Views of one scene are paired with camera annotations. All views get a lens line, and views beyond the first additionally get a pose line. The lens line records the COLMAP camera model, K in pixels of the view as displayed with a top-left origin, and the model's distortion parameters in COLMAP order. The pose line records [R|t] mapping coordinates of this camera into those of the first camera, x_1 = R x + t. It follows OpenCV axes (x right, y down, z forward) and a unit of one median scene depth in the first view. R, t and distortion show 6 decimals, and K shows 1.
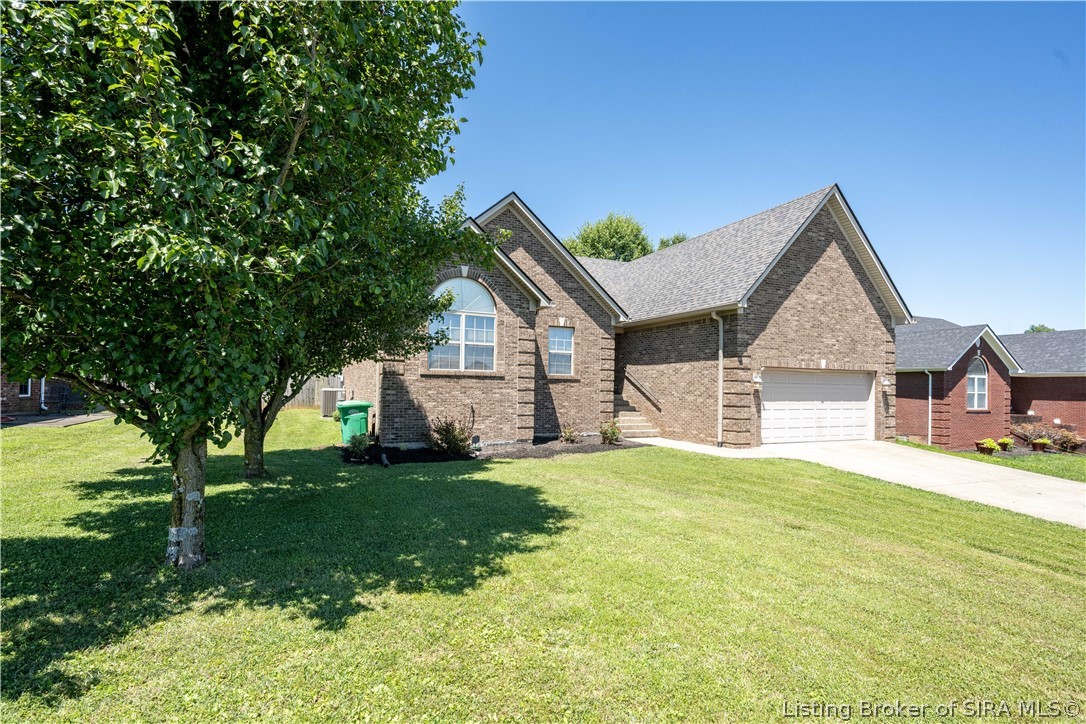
lens RADIAL K [[499.6, 0, 542.7], [0, 499.6, 358.8], [0, 0, 1]] dist [-0.003957, -0.000441]
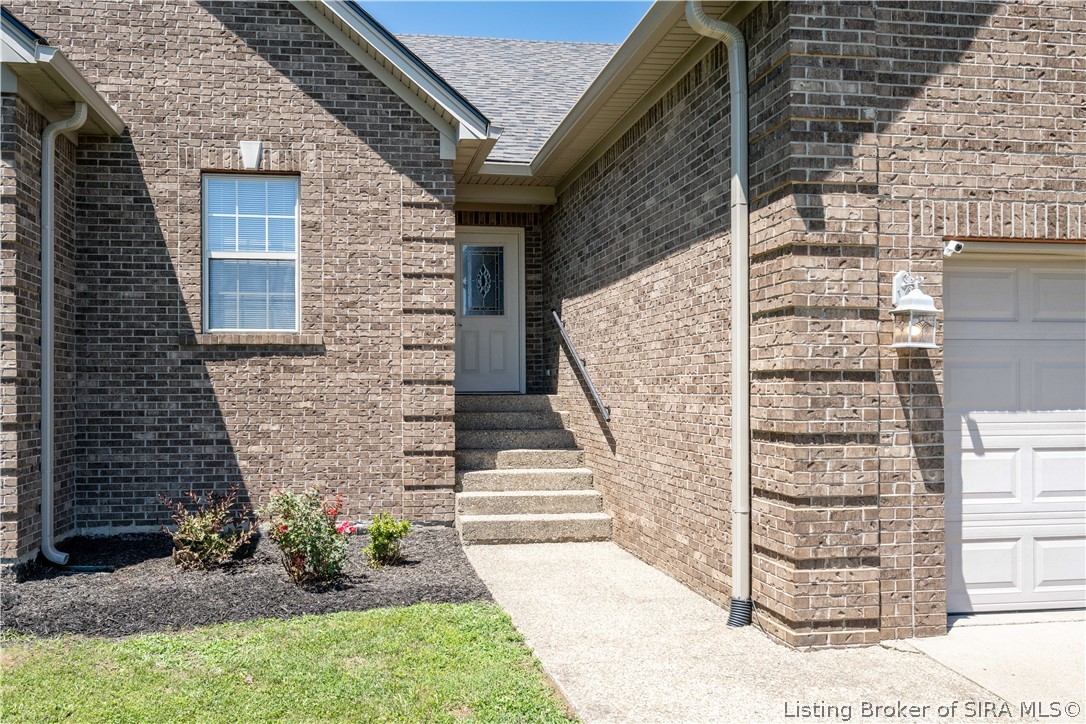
lens RADIAL K [[786.8, 0, 543.0], [0, 786.8, 366.6], [0, 0, 1]] dist [-0.000346, -0.001023]
pose [[0.958978, -0.028880, -0.282005, 0.335726], [0.035438, 0.999206, 0.018181, 0.050689], [0.281256, -0.027429, 0.959241, 0.586880]]
